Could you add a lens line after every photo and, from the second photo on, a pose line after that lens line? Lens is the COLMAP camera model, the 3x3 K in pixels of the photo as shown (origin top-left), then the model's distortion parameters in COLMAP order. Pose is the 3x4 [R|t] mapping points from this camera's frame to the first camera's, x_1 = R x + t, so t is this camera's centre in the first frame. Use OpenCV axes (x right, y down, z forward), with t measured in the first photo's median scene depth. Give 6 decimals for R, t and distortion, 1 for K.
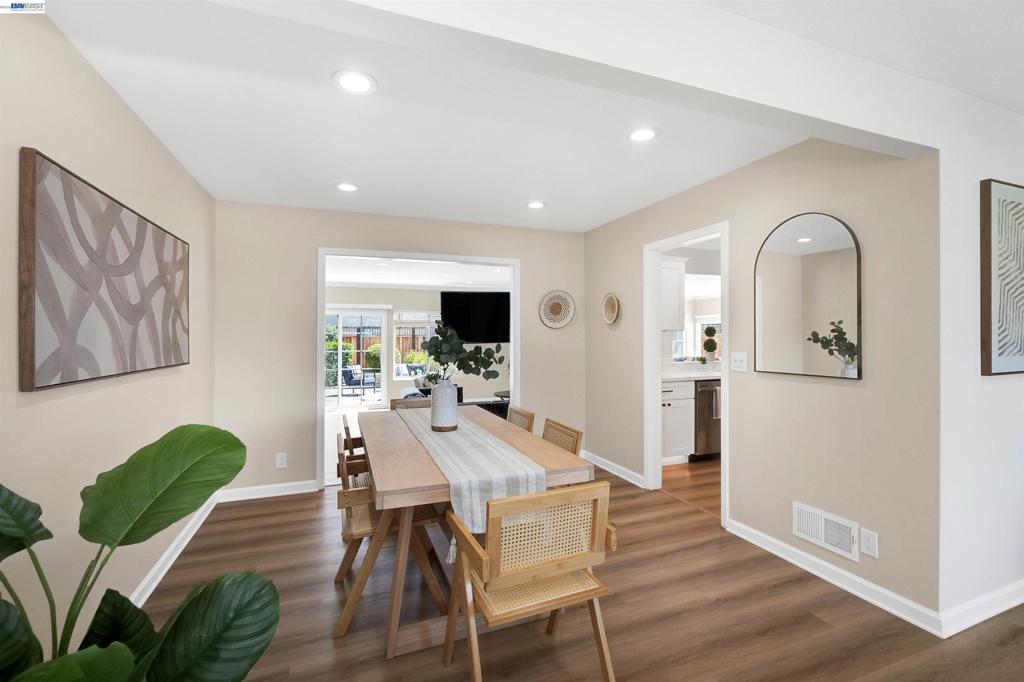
lens RADIAL K [[447.8, 0, 516.5], [0, 447.8, 338.2], [0, 0, 1]] dist [-0.012148, 0.003128]
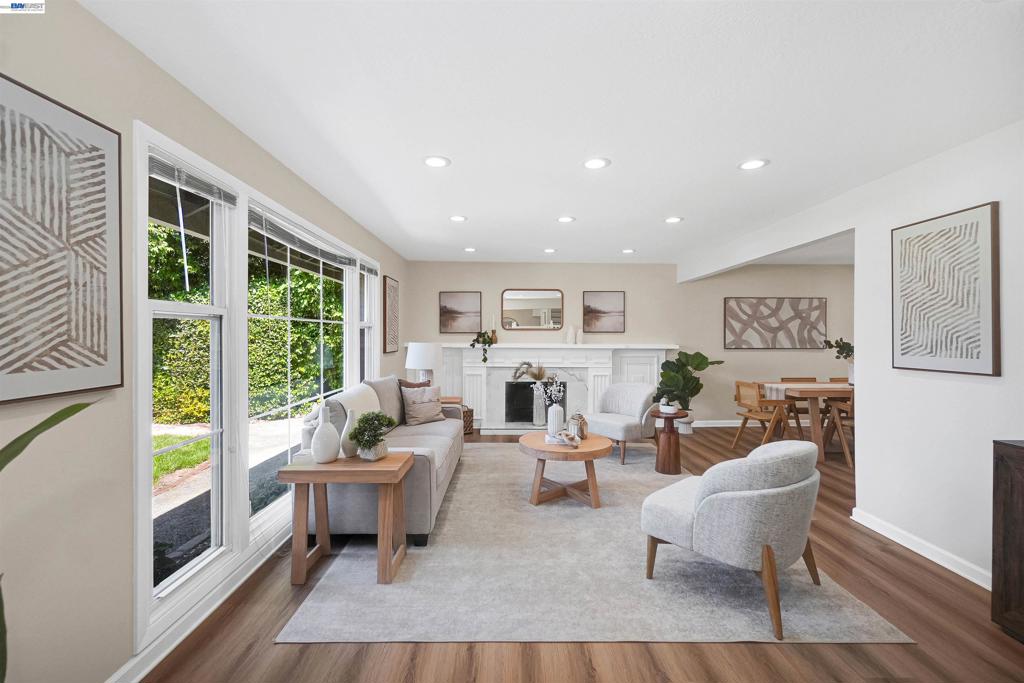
lens RADIAL K [[447.8, 0, 507.4], [0, 447.8, 338.8], [0, 0, 1]] dist [-0.012148, 0.003128]
pose [[-0.355943, 0.009377, -0.934461, 1.532669], [-0.004787, 0.999918, 0.011857, -0.011159], [0.934495, 0.008694, -0.355869, 0.192819]]
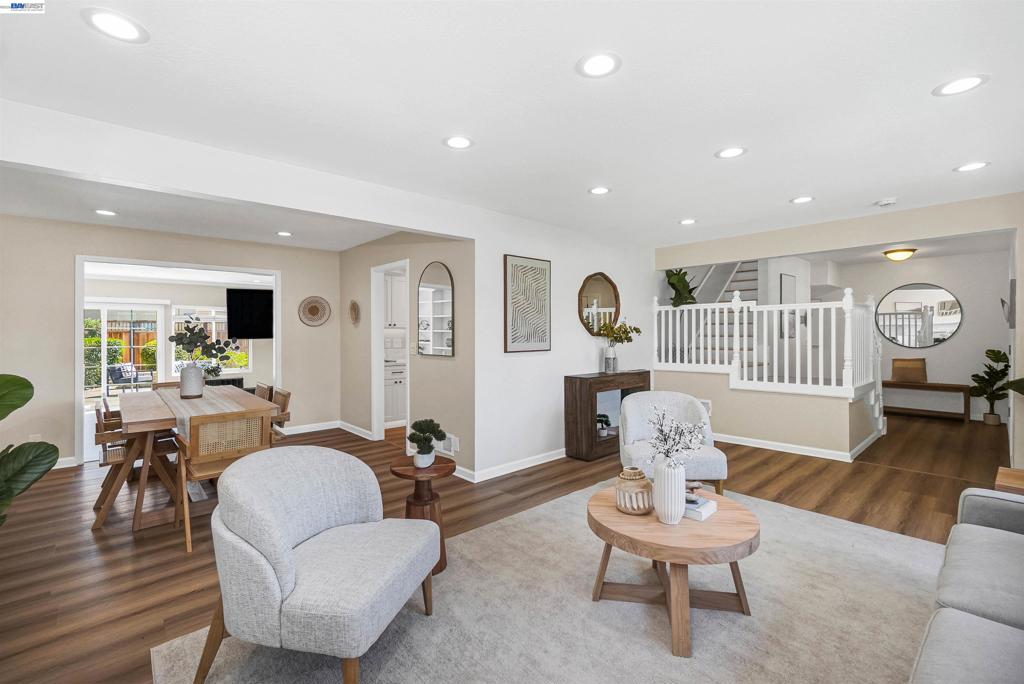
lens RADIAL K [[447.8, 0, 513.3], [0, 447.8, 338.2], [0, 0, 1]] dist [-0.012148, 0.003128]
pose [[0.934349, -0.000568, 0.356359, 0.206558], [-0.002591, 0.999961, 0.008387, 0.000695], [-0.356350, -0.008760, 0.934312, -0.484394]]
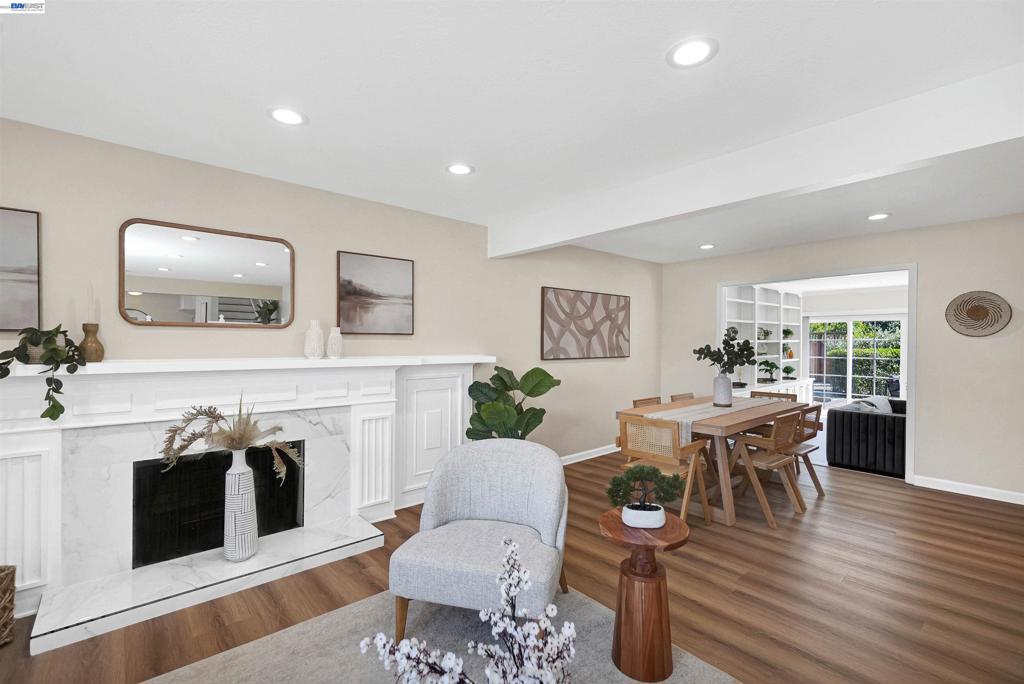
lens RADIAL K [[447.8, 0, 508.6], [0, 447.8, 343.8], [0, 0, 1]] dist [-0.012148, 0.003128]
pose [[0.325270, 0.004583, -0.945610, 0.721934], [-0.006737, 0.999974, 0.002529, -0.002563], [0.945597, 0.005548, 0.325292, -0.118815]]
